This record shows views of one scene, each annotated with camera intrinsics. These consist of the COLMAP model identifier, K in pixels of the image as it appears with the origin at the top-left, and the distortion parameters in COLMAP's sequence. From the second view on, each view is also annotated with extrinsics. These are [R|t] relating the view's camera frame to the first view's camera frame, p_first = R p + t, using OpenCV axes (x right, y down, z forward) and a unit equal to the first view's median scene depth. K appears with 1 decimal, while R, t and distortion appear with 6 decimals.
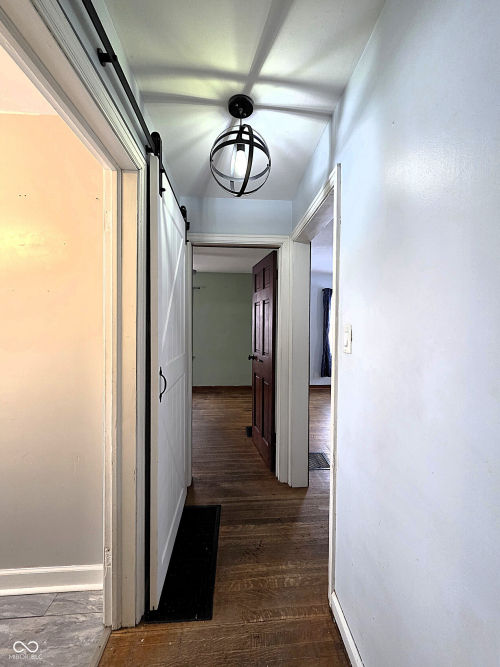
lens RADIAL K [[279.8, 0, 250.0], [0, 279.8, 333.5], [0, 0, 1]] dist [-0.000525, -0.000218]
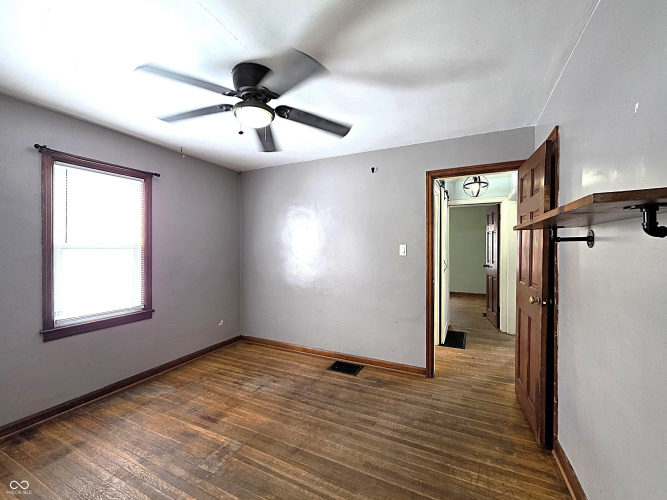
lens RADIAL K [[279.8, 0, 330.7], [0, 279.8, 247.7], [0, 0, 1]] dist [-0.000525, -0.000218]
pose [[0.864647, -0.004990, -0.502355, 0.057065], [-0.007920, 0.999691, -0.023562, 0.033972], [0.502317, 0.024352, 0.864341, -1.063081]]
